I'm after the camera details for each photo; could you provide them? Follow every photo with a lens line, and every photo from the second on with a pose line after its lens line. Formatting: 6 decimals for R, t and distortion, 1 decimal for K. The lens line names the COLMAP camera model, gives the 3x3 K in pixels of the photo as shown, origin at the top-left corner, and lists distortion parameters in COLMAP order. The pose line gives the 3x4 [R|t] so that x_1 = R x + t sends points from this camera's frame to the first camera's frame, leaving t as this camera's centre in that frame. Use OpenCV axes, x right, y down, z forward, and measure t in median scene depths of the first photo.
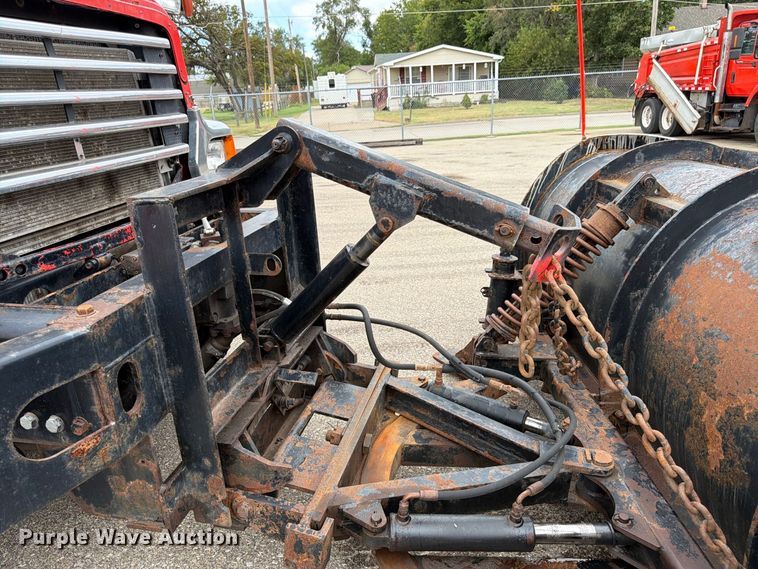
lens RADIAL K [[537.8, 0, 375.2], [0, 537.8, 289.8], [0, 0, 1]] dist [0.060307, -0.080481]
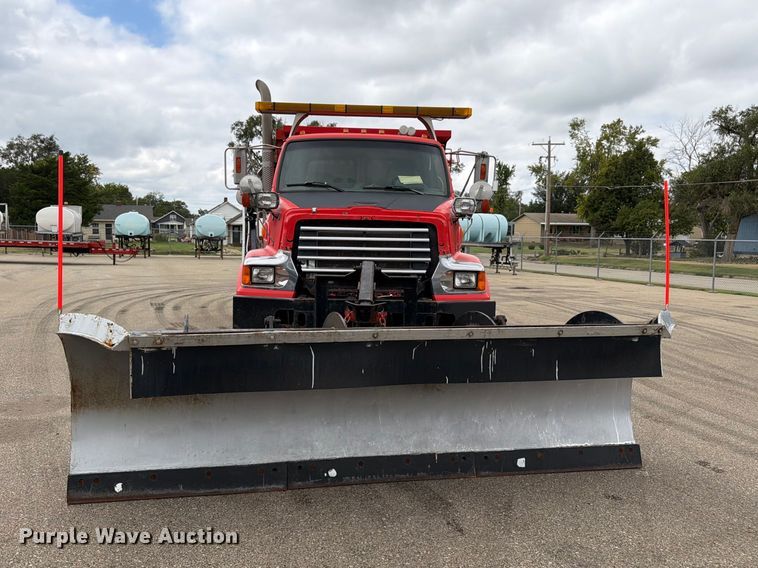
lens RADIAL K [[651.3, 0, 358.0], [0, 651.3, 290.3], [0, 0, 1]] dist [0.052912, -0.021057]
pose [[0.247533, 0.144188, -0.958090, 2.520479], [-0.362654, 0.930769, 0.046381, -0.235584], [0.898448, 0.335974, 0.282687, -0.024974]]
